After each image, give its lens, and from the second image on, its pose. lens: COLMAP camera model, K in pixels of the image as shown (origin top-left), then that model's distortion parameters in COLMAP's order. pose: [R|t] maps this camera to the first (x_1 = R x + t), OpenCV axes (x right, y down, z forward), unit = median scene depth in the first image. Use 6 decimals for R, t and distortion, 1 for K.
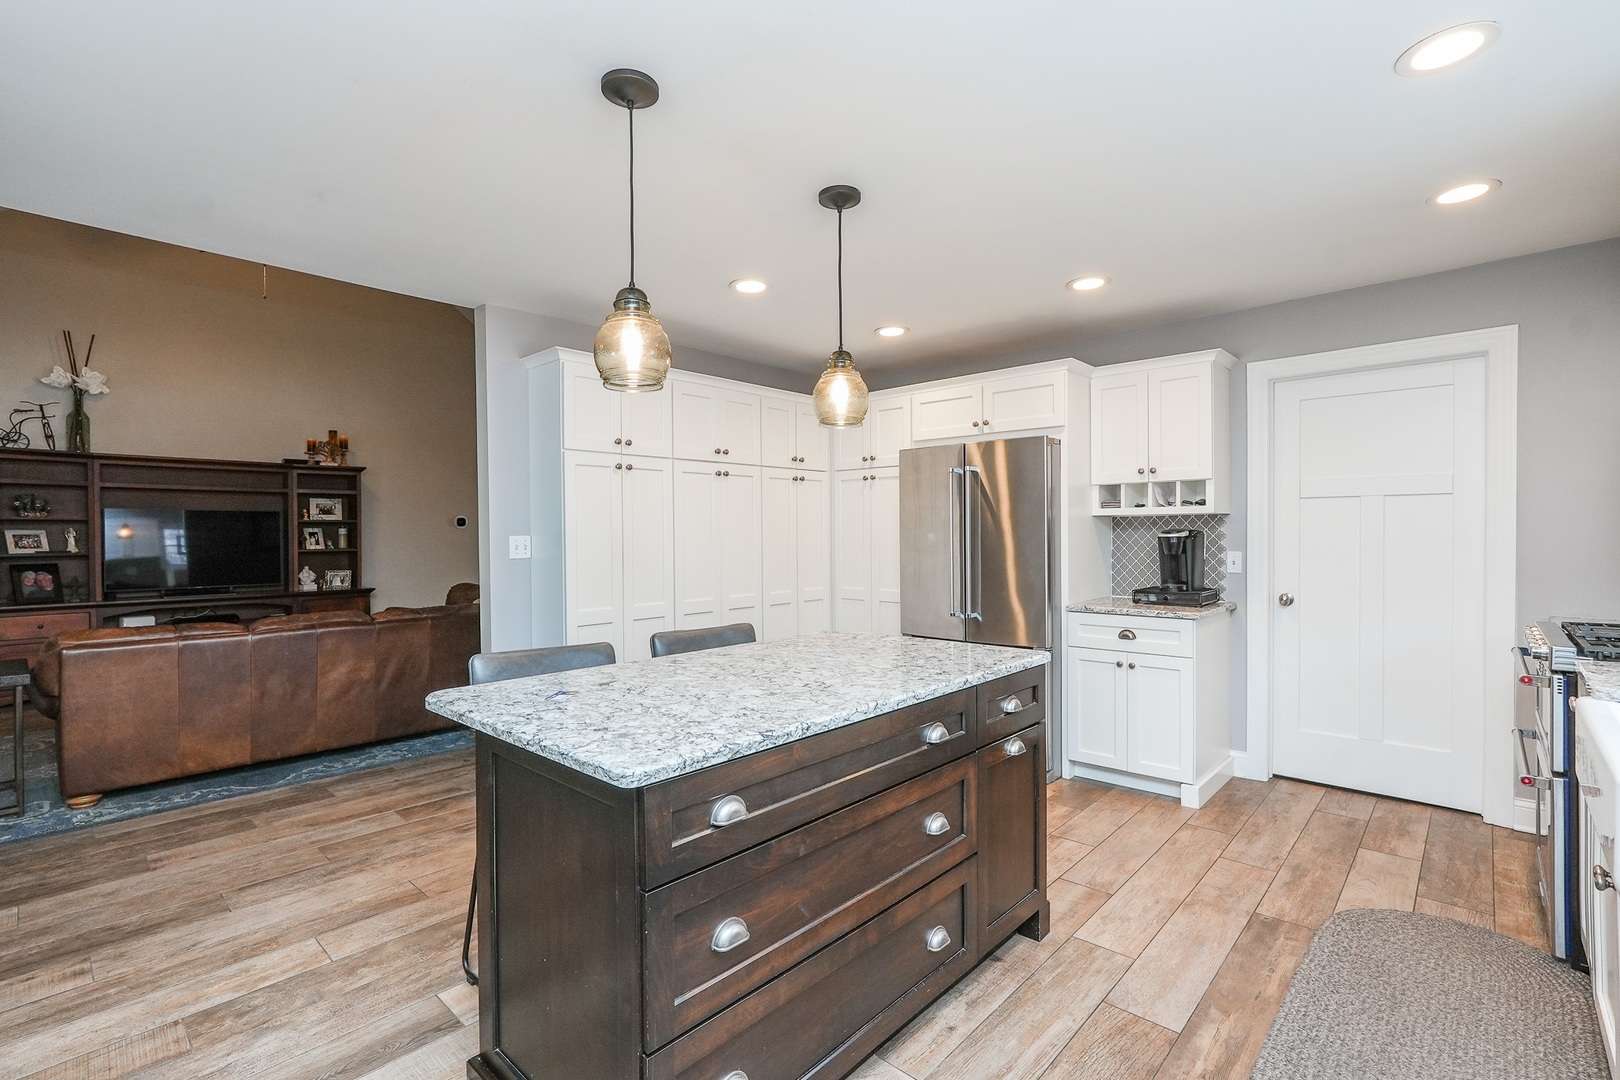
lens RADIAL K [[735.9, 0, 813.5], [0, 735.9, 543.9], [0, 0, 1]] dist [-0.010741, 0.003233]
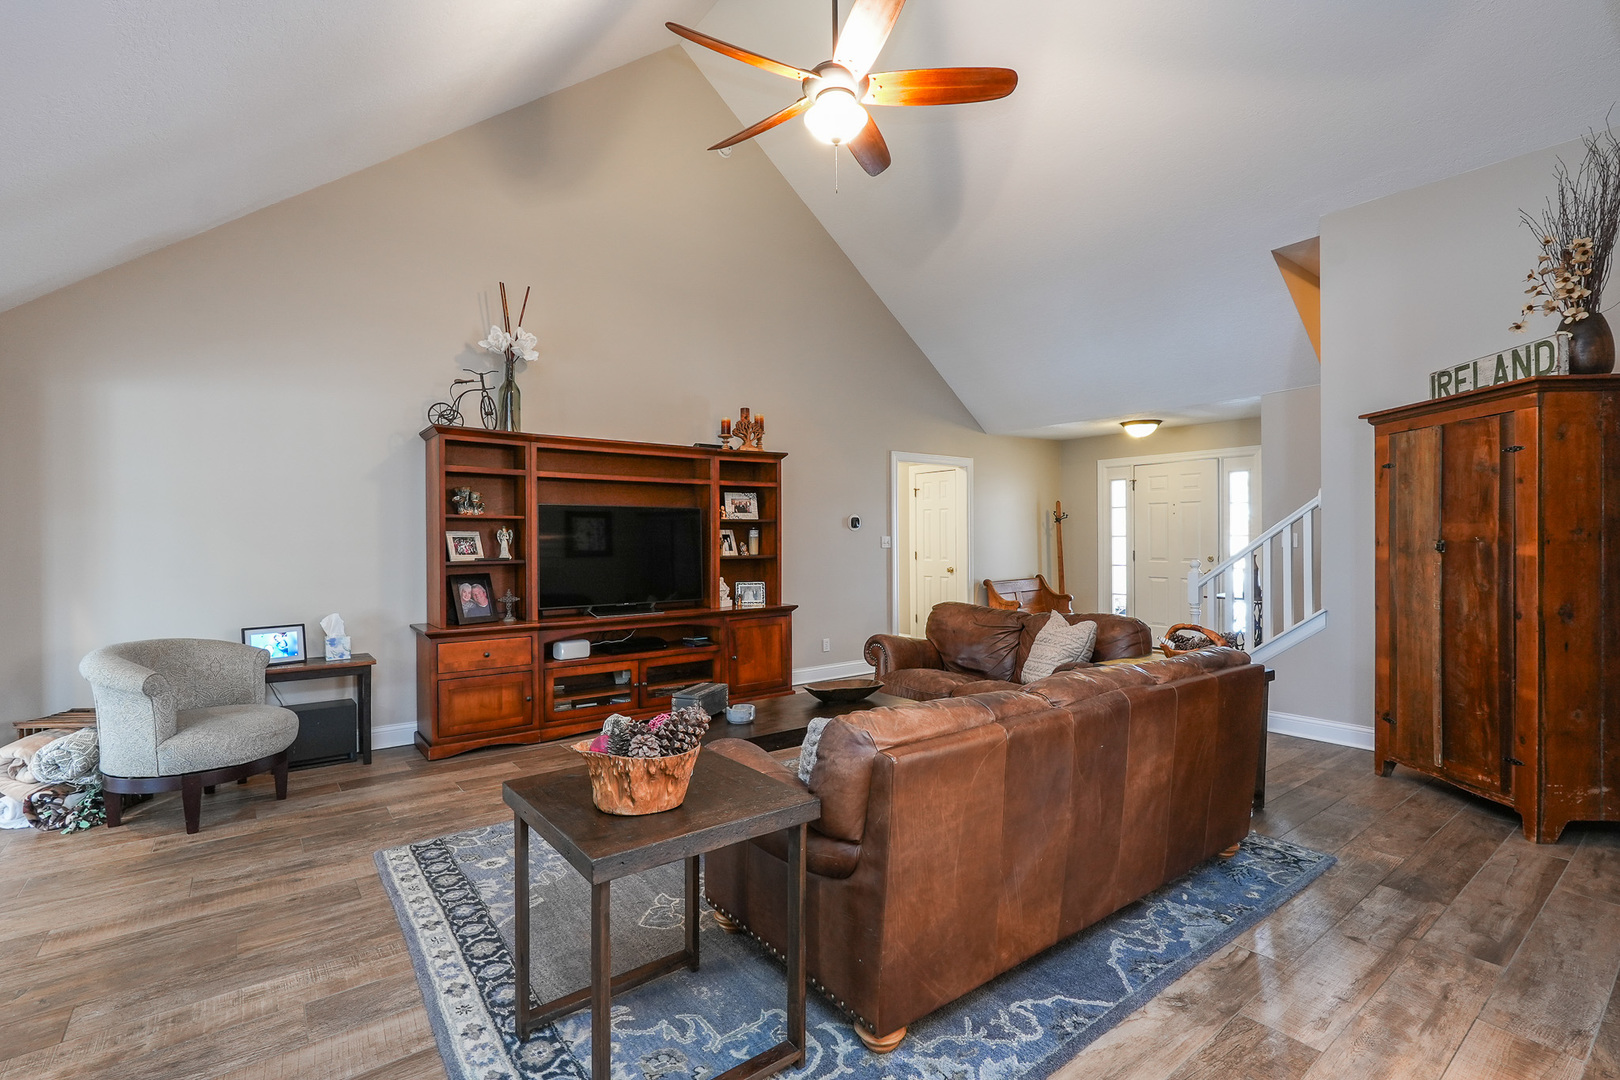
lens RADIAL K [[735.9, 0, 803.3], [0, 735.9, 540.6], [0, 0, 1]] dist [-0.010741, 0.003233]
pose [[0.985344, 0.000151, -0.170580, -0.846633], [-0.002224, 0.999926, -0.011965, -0.000351], [0.170565, 0.012169, 0.985271, 0.404813]]
